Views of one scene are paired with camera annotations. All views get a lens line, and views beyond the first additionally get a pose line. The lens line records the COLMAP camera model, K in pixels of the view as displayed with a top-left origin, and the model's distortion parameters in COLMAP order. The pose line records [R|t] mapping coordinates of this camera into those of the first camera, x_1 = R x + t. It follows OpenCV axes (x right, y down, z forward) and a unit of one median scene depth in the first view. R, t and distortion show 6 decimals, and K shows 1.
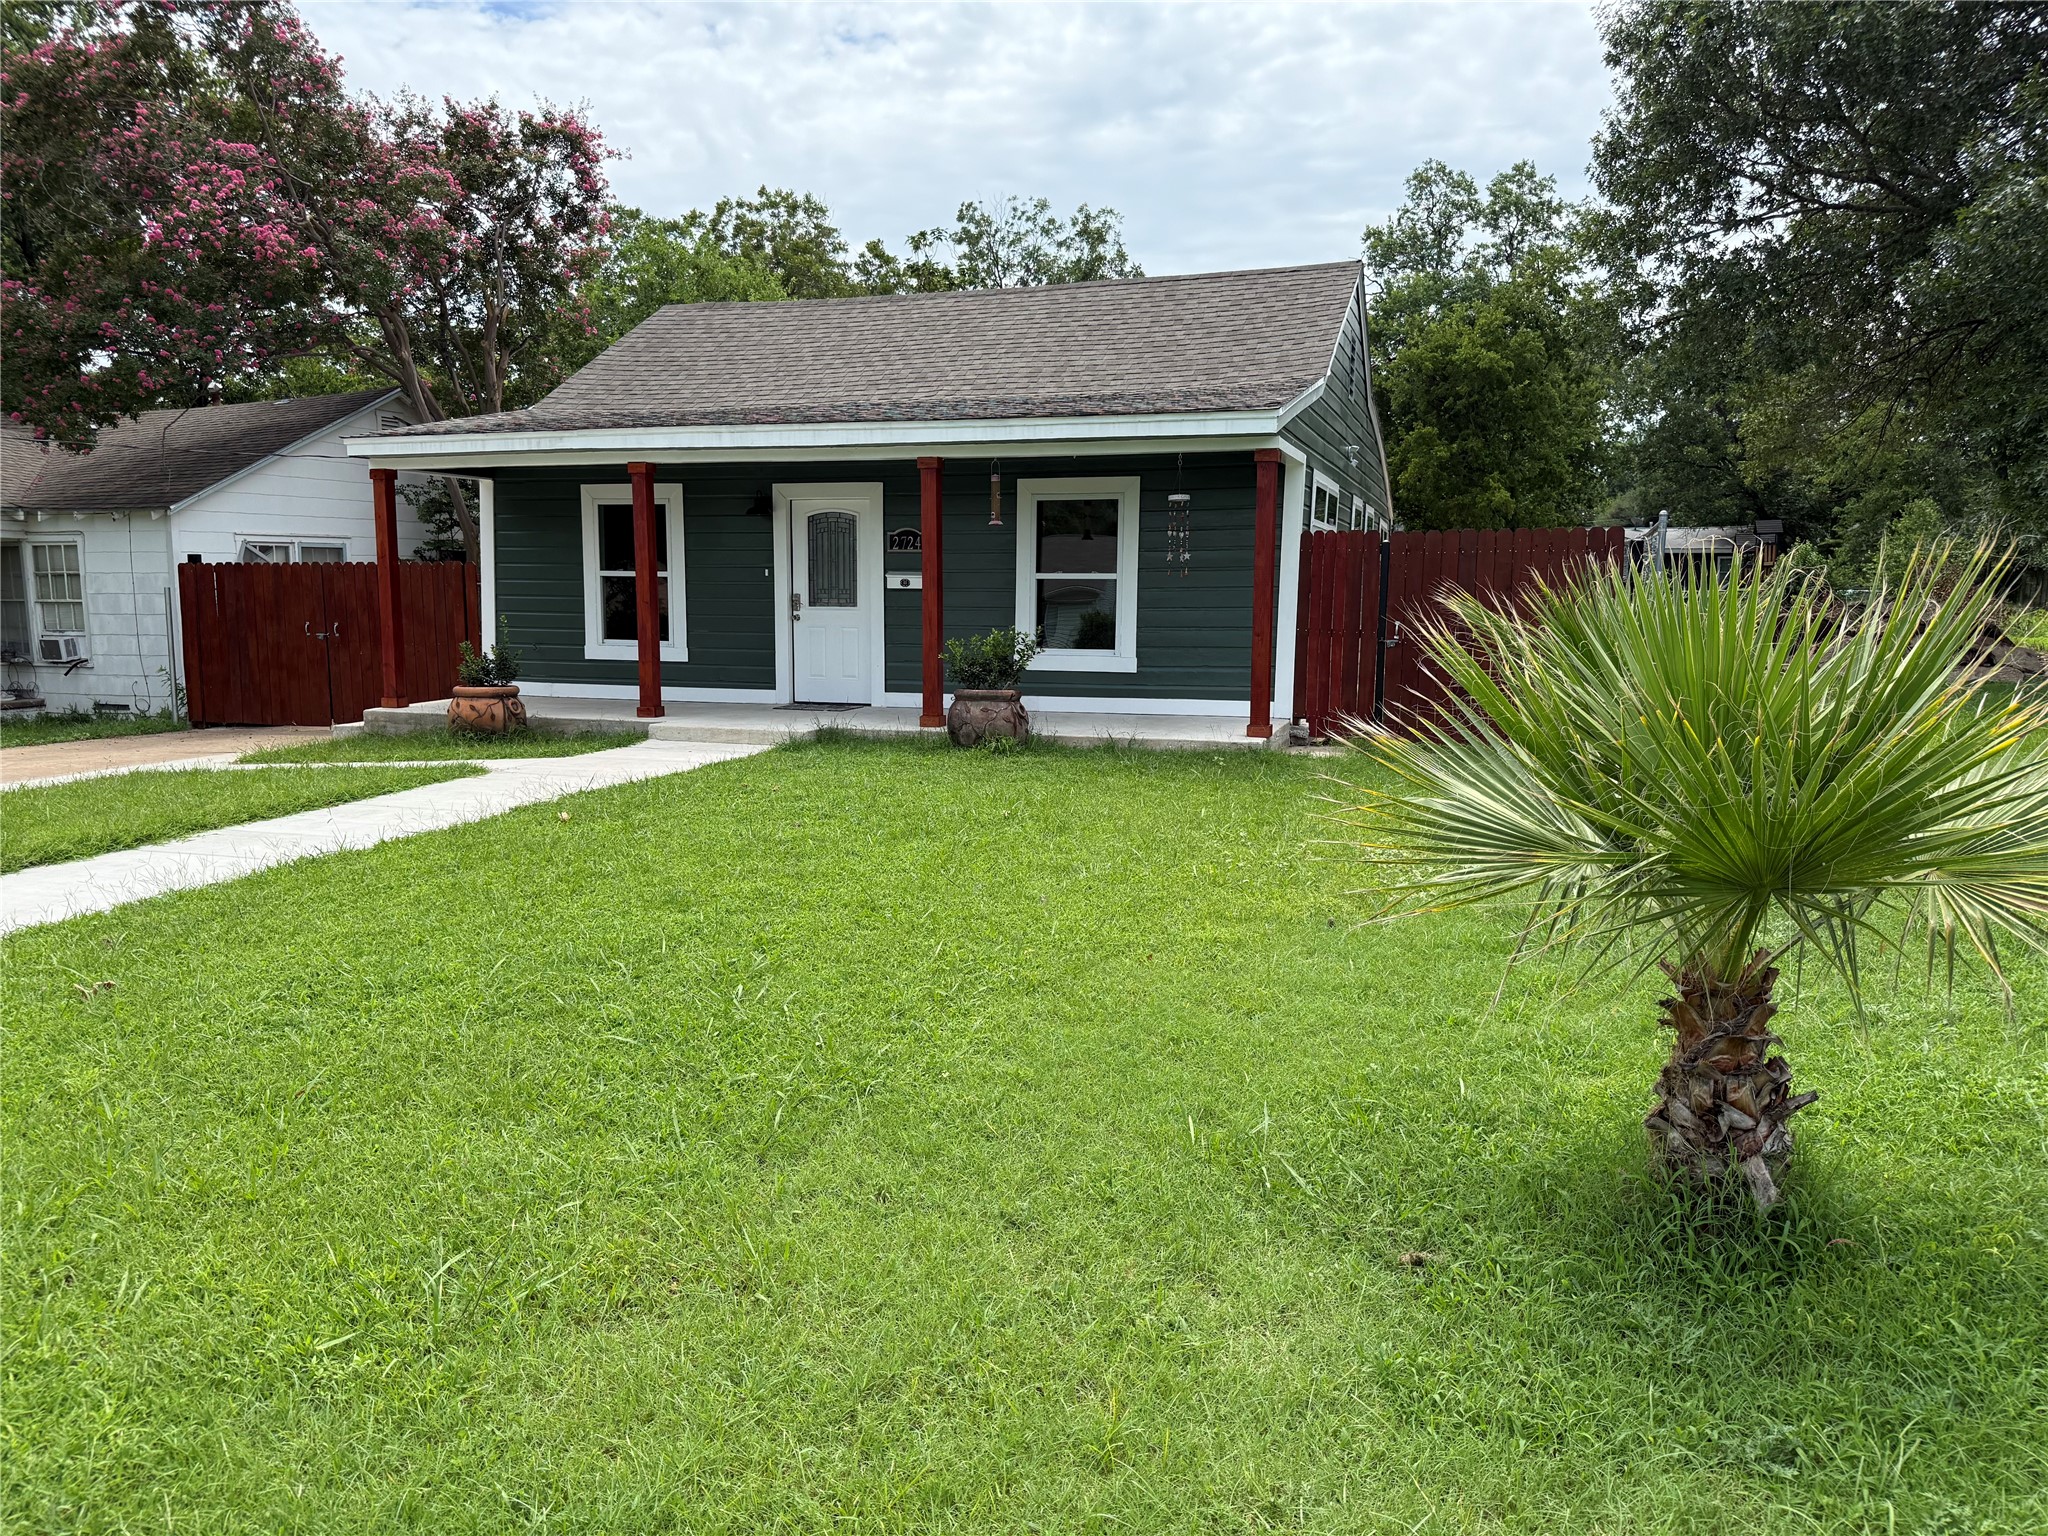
lens RADIAL K [[1472.5, 0, 1025.9], [0, 1472.5, 775.0], [0, 0, 1]] dist [0.090304, -0.091156]
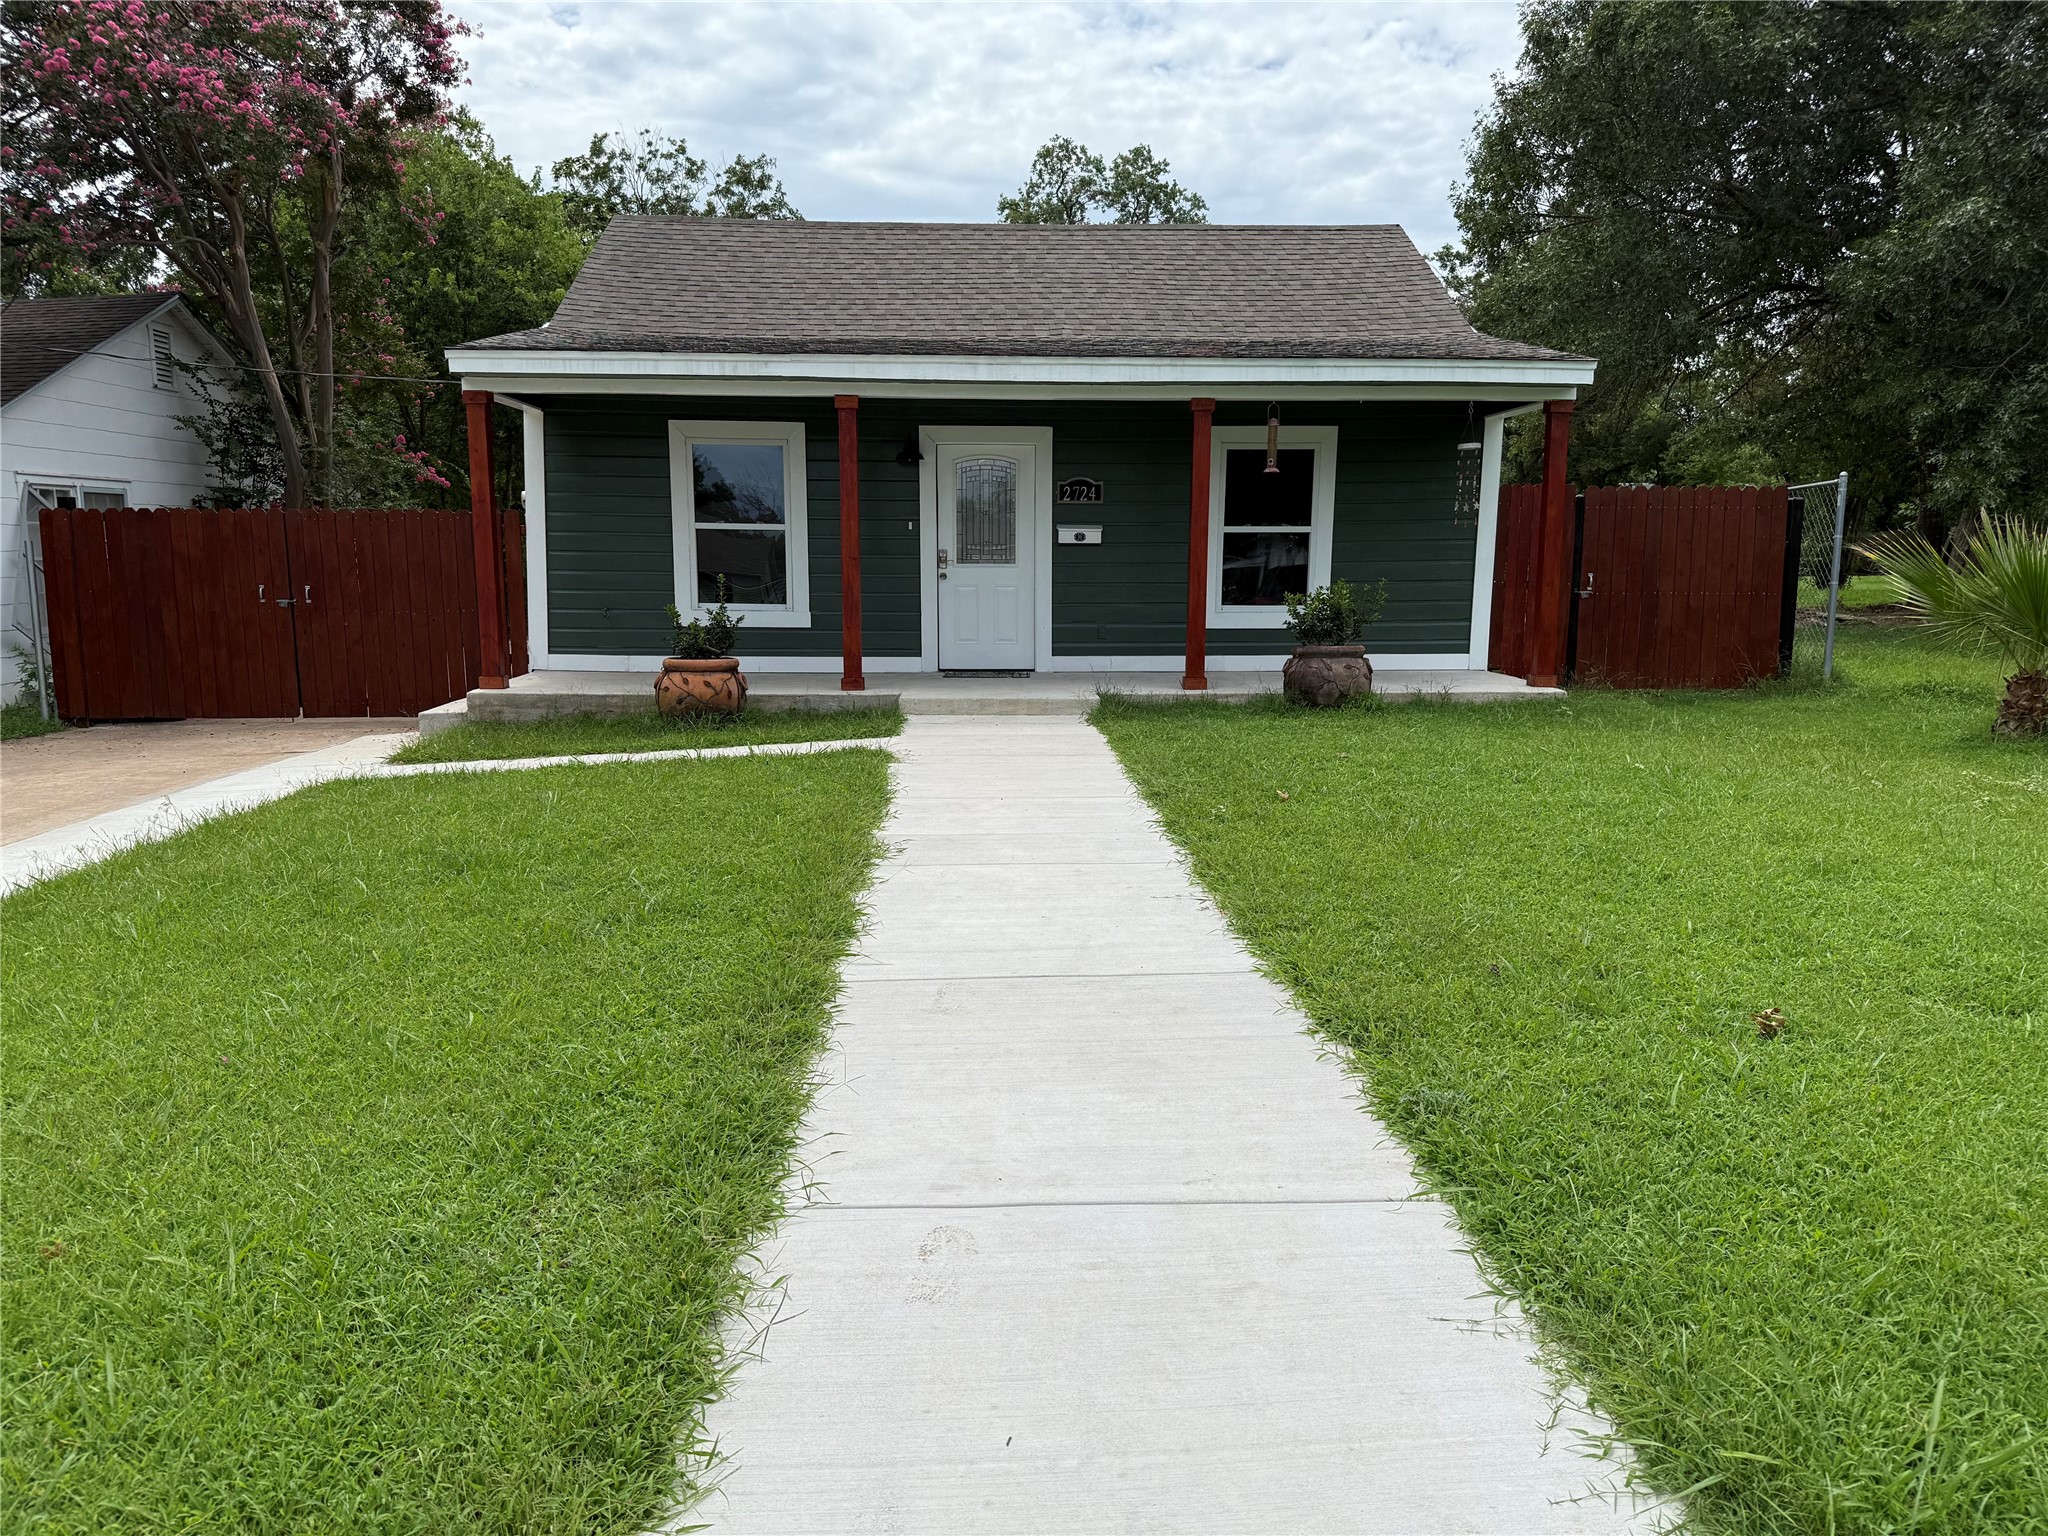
lens RADIAL K [[1472.5, 0, 1015.9], [0, 1472.5, 763.3], [0, 0, 1]] dist [0.090304, -0.091156]
pose [[0.938007, -0.048843, 0.343159, -0.437717], [0.043557, 0.998784, 0.023098, -0.010950], [-0.343870, -0.006719, 0.938993, 0.138555]]
